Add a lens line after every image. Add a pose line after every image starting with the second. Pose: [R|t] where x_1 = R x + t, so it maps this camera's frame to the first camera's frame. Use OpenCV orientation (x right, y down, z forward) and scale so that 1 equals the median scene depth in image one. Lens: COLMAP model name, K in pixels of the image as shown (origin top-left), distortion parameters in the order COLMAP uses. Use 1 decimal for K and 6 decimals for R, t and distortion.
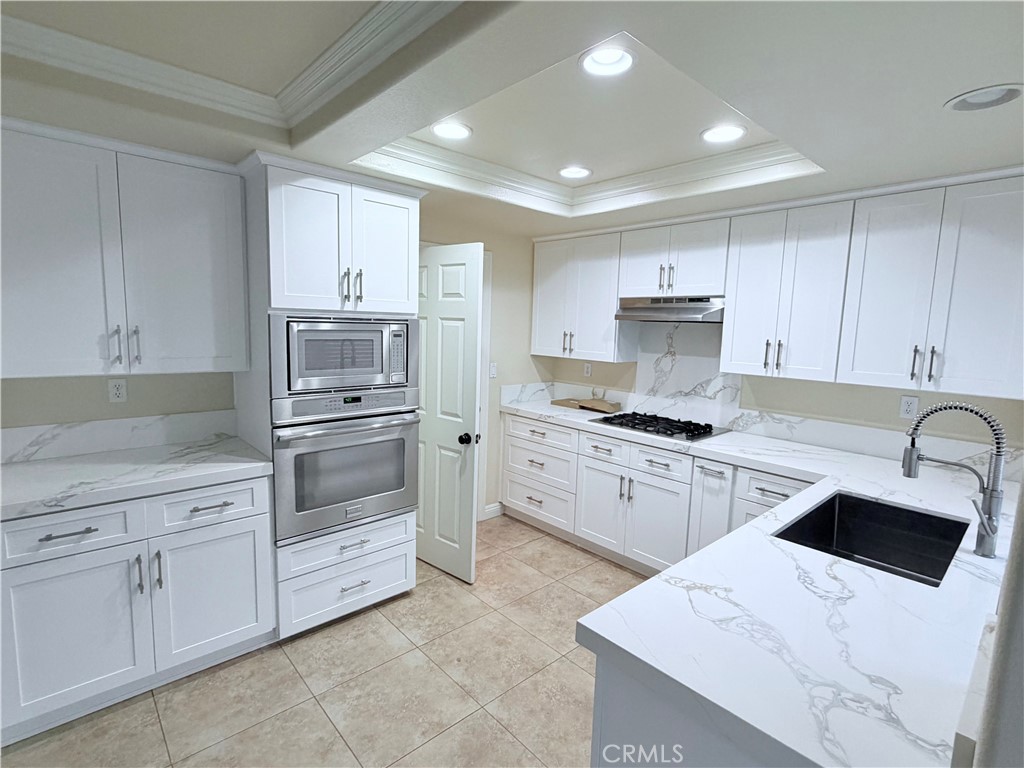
lens RADIAL K [[502.2, 0, 511.5], [0, 502.2, 382.1], [0, 0, 1]] dist [-0.001013, 0.000909]
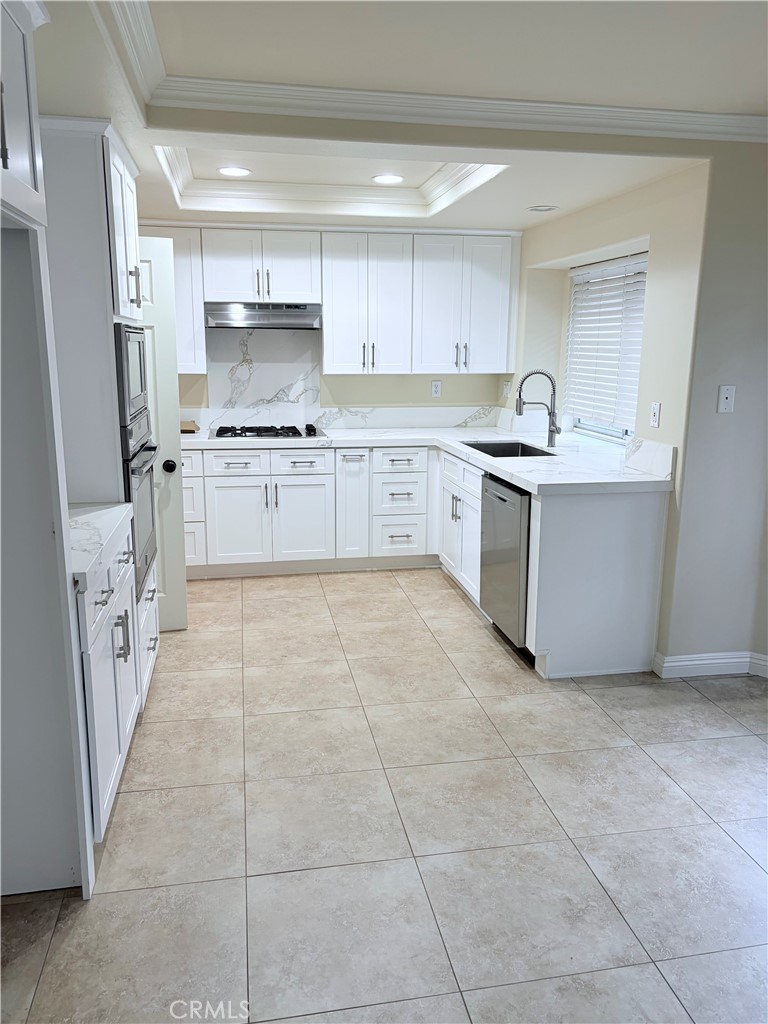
lens RADIAL K [[772.9, 0, 384.0], [0, 772.9, 512.4], [0, 0, 1]] dist [0.061582, -0.061801]
pose [[0.526146, -0.205000, 0.825315, -1.037268], [0.109629, 0.978762, 0.173225, -0.002603], [-0.843298, -0.000663, 0.537446, -0.044466]]
